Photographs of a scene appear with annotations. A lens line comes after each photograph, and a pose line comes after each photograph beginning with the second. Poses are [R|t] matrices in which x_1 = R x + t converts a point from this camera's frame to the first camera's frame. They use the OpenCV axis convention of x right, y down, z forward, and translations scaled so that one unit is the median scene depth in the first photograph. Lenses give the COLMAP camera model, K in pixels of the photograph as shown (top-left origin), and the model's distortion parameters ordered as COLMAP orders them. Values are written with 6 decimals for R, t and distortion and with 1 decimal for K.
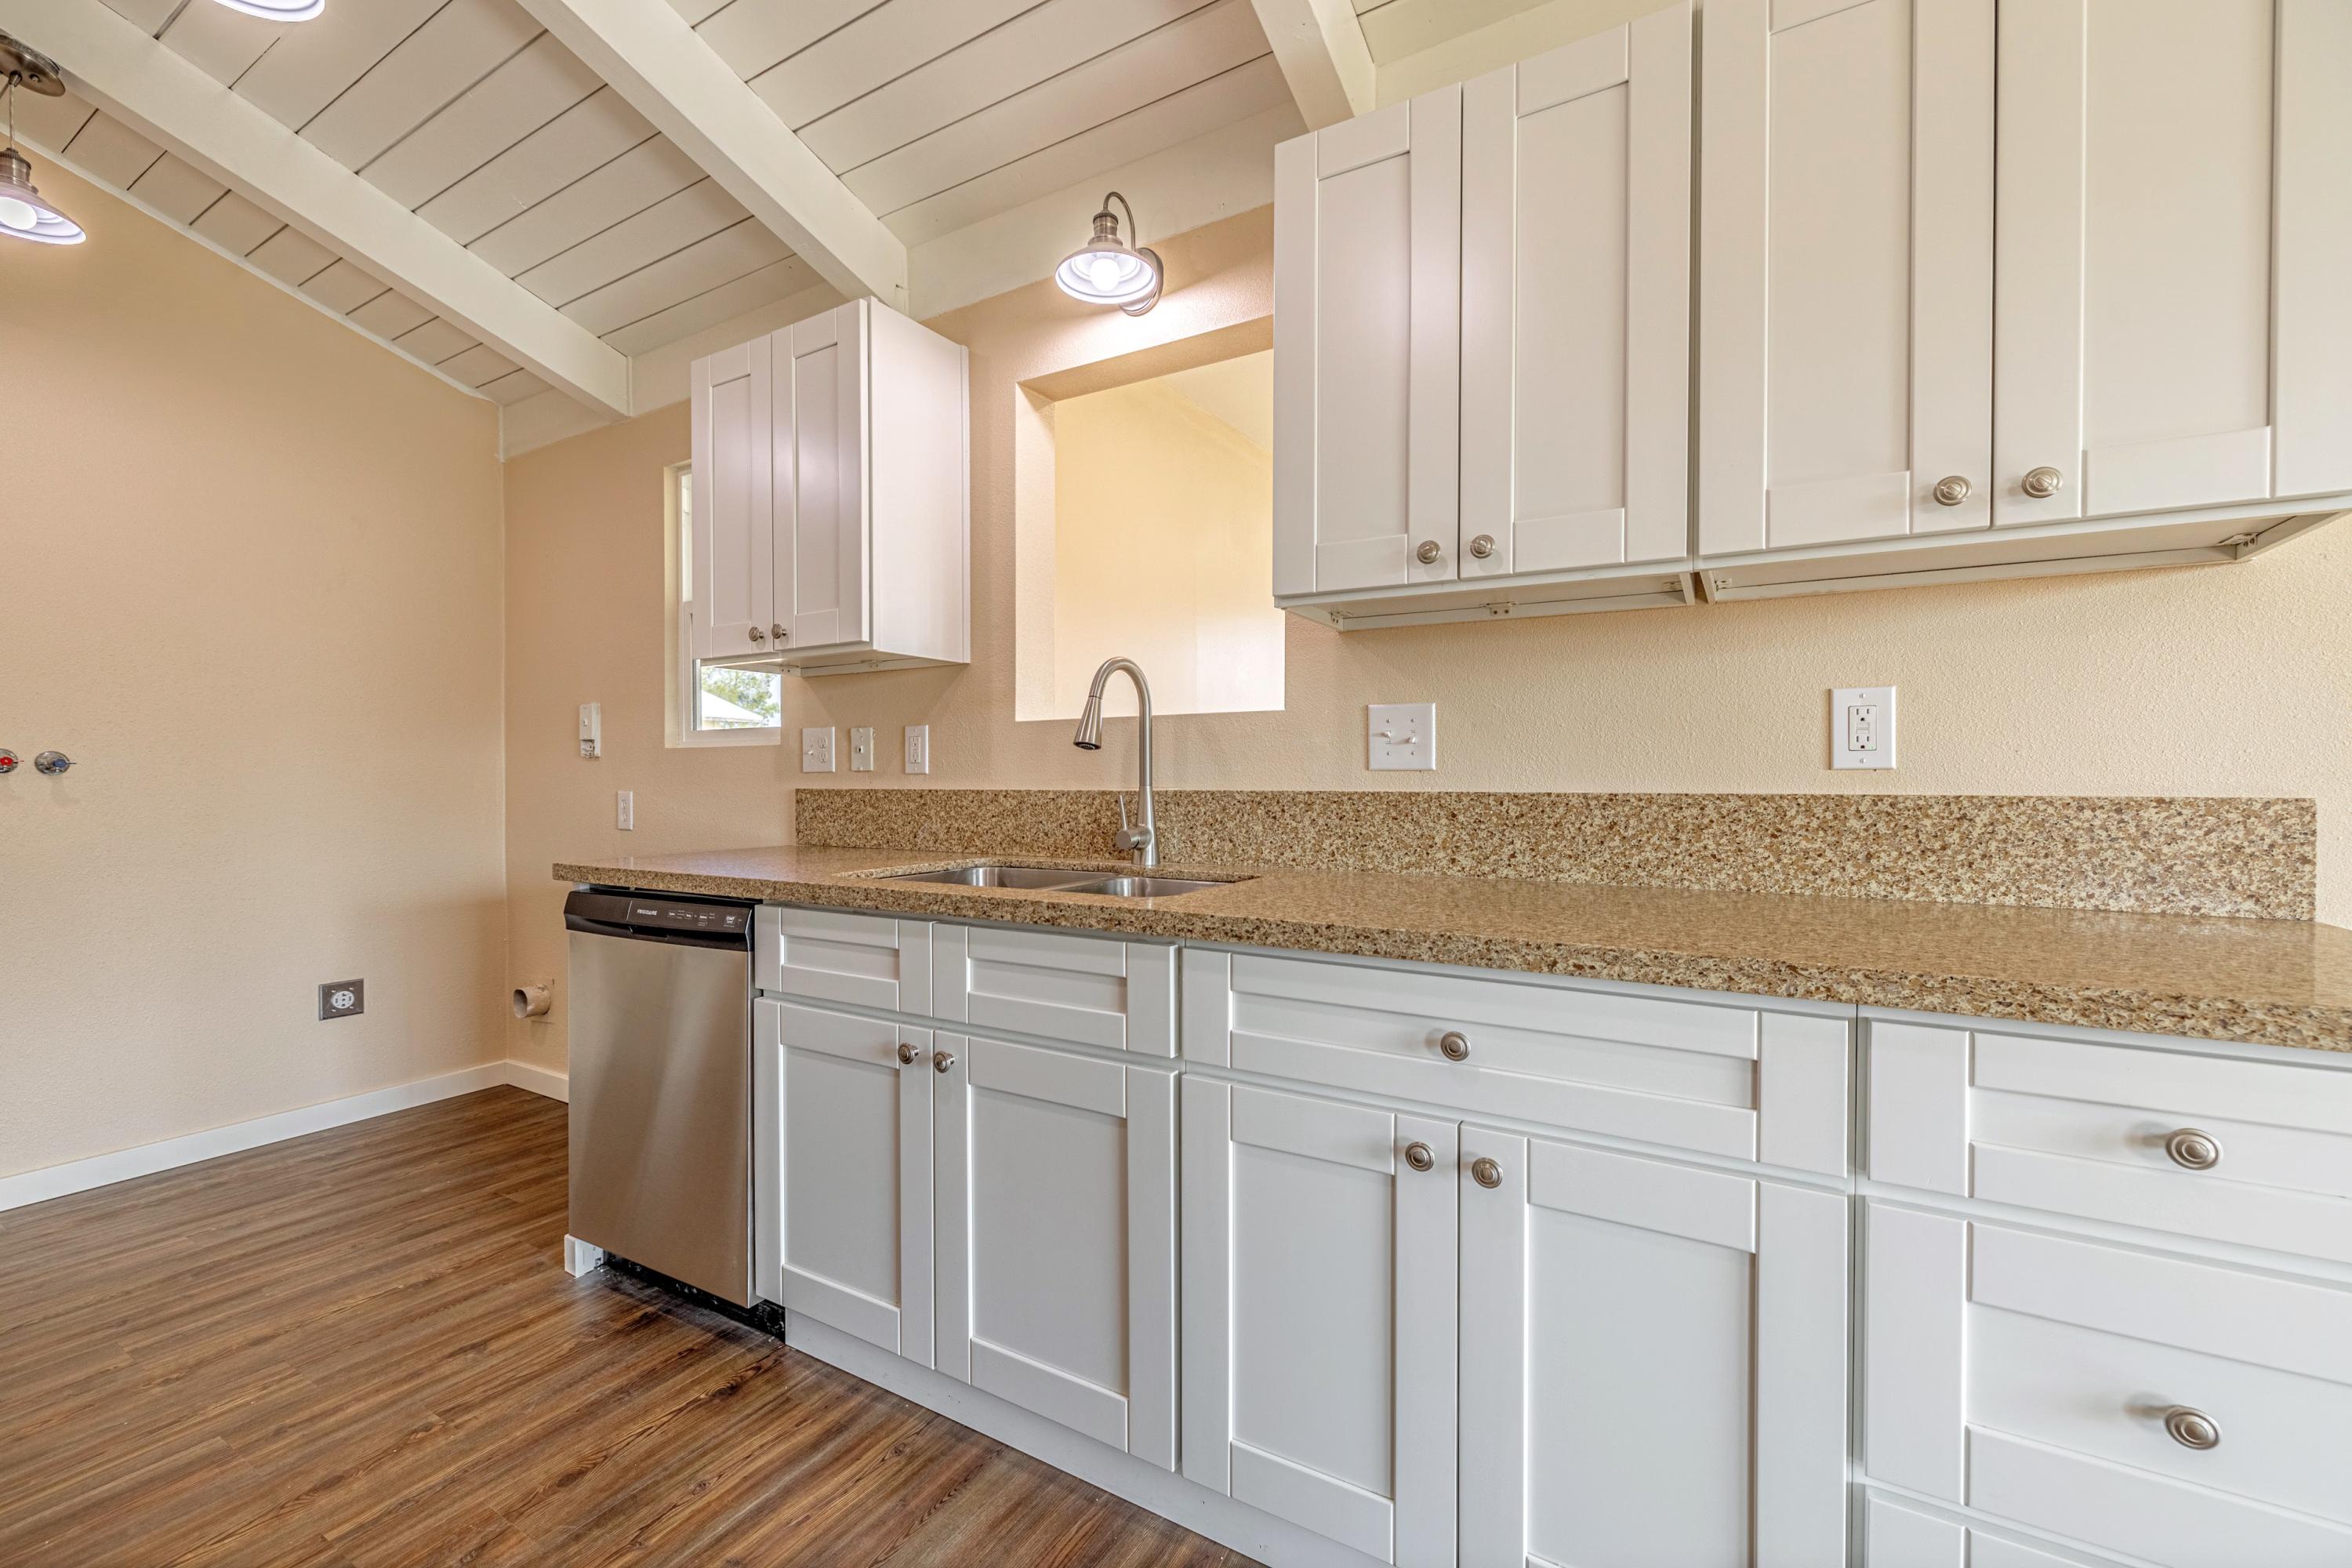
lens RADIAL K [[972.6, 0, 1176.0], [0, 972.6, 784.0], [0, 0, 1]] dist [0.002269, -0.000127]
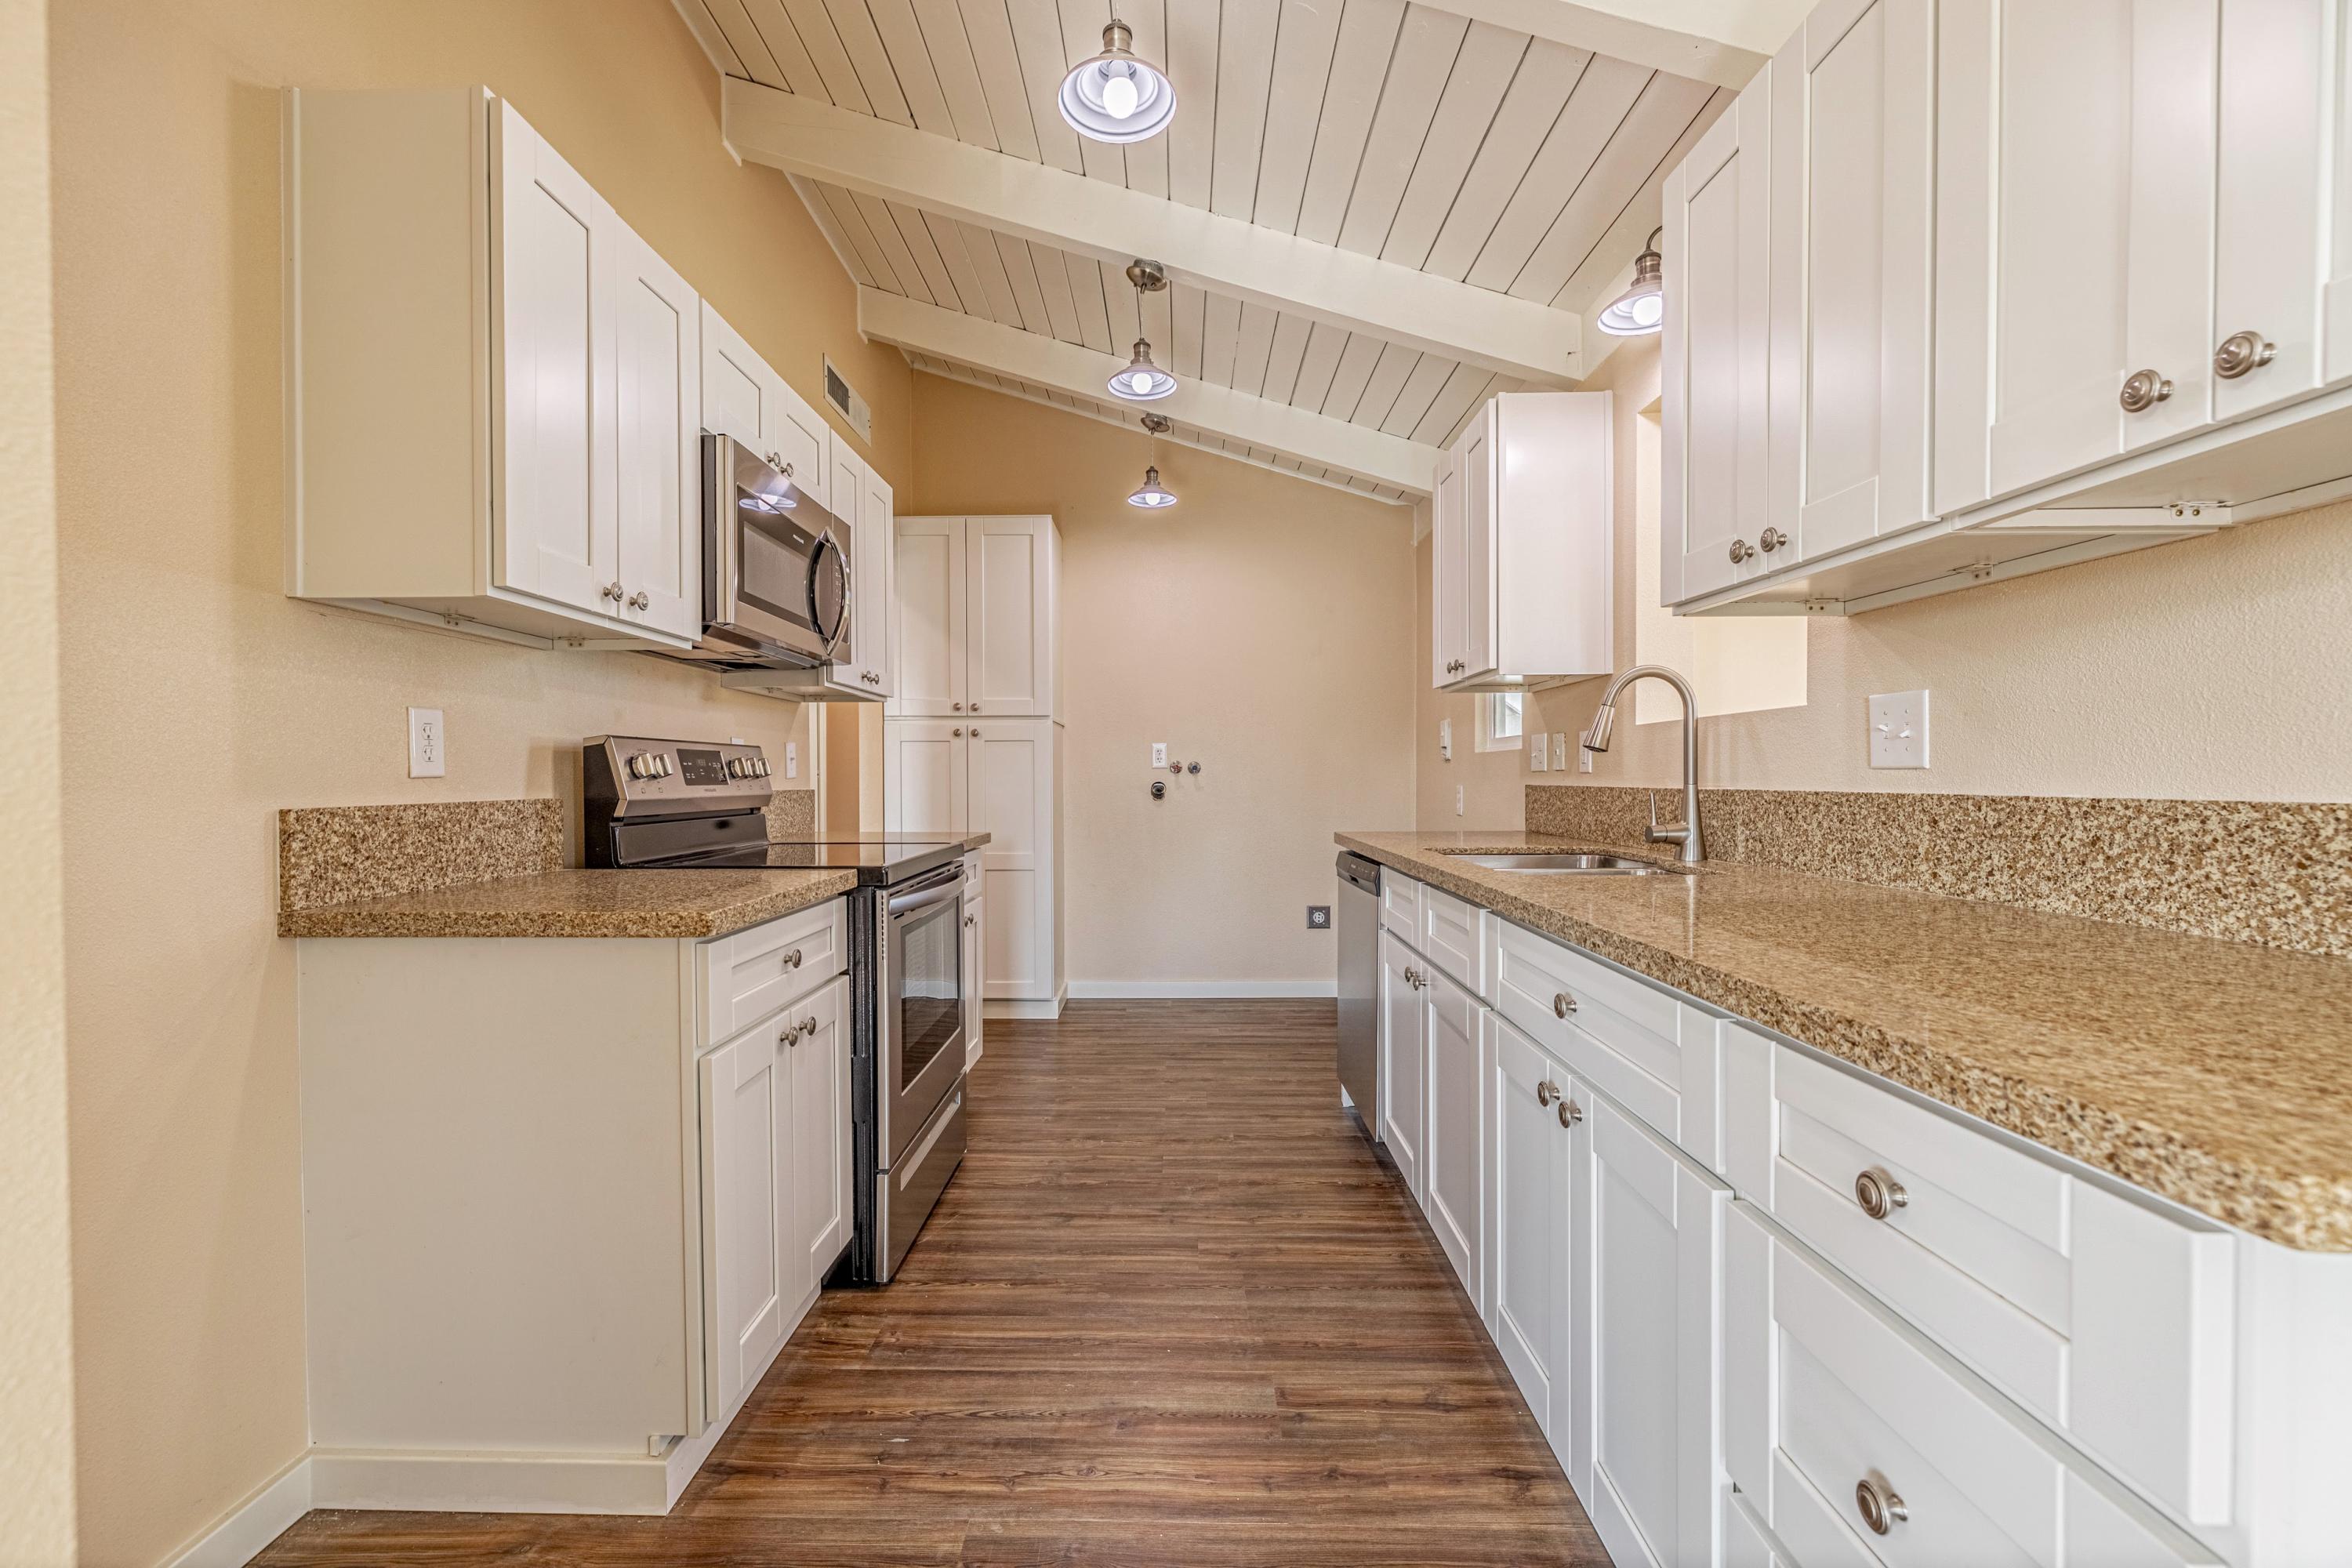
lens RADIAL K [[978.8, 0, 1176.0], [0, 978.8, 784.0], [0, 0, 1]] dist [0.001512, 0.000022]
pose [[0.513857, 0.007328, -0.857845, 0.722108], [-0.004167, 0.999973, 0.006045, -0.003102], [0.857866, 0.000468, 0.513873, -0.006517]]
